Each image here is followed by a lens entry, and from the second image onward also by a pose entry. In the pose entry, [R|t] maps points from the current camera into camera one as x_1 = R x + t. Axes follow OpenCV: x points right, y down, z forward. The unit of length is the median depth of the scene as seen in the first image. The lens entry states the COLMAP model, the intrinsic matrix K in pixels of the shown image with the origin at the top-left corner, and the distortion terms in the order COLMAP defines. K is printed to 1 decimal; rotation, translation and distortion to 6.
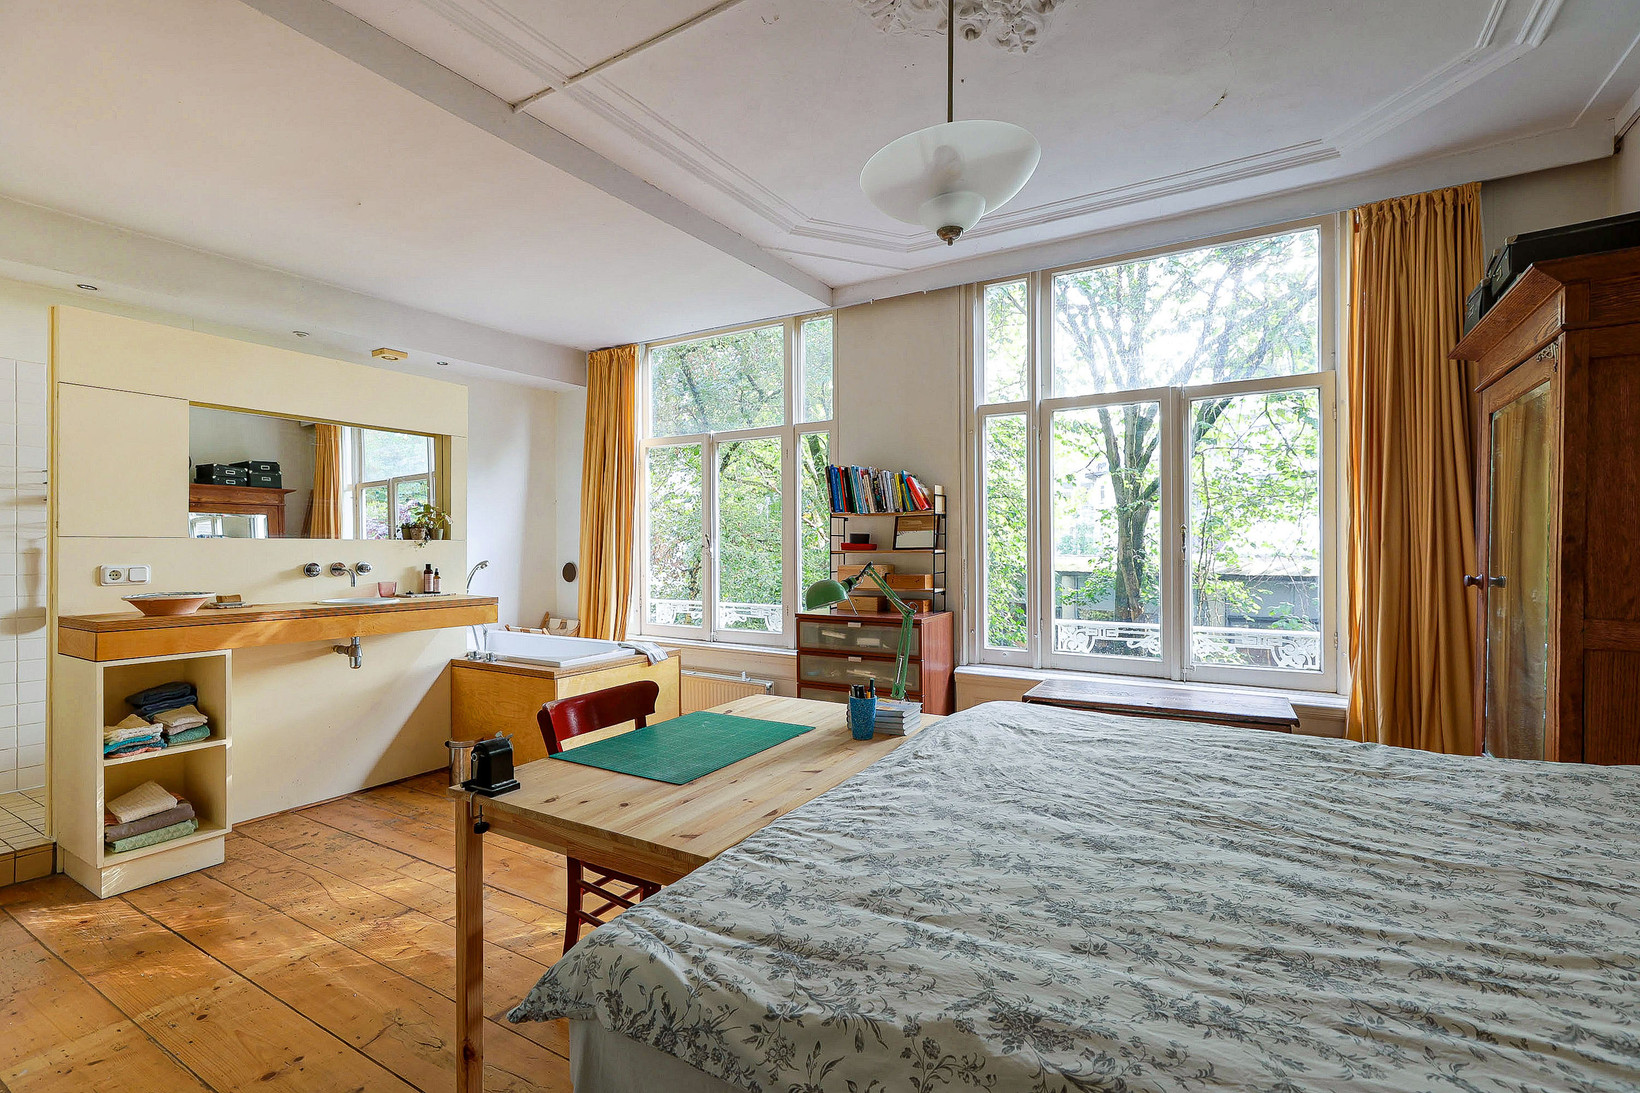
lens RADIAL K [[744.7, 0, 829.0], [0, 744.7, 546.3], [0, 0, 1]] dist [-0.000856, 0.000391]
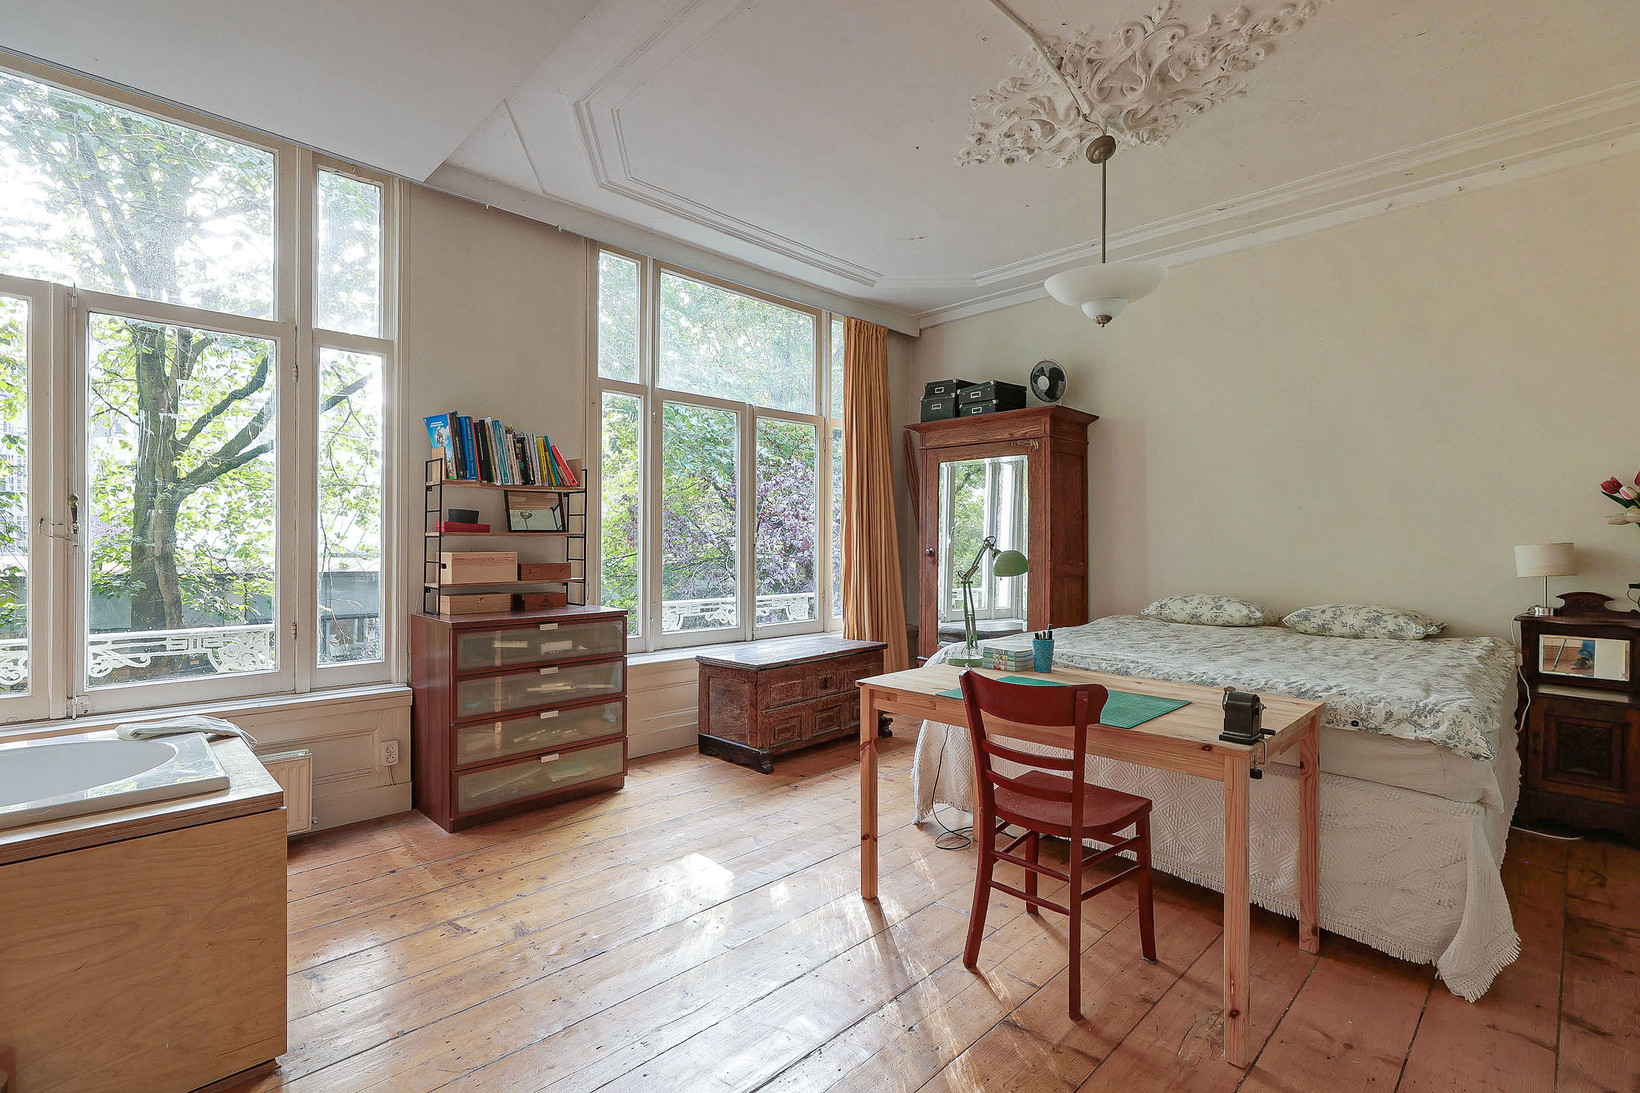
lens RADIAL K [[744.7, 0, 830.0], [0, 744.7, 547.5], [0, 0, 1]] dist [-0.000856, 0.000391]
pose [[0.249893, -0.003754, 0.968266, -0.632057], [-0.007303, 0.999957, 0.005762, 0.014405], [-0.968246, -0.008511, 0.249855, 0.504072]]
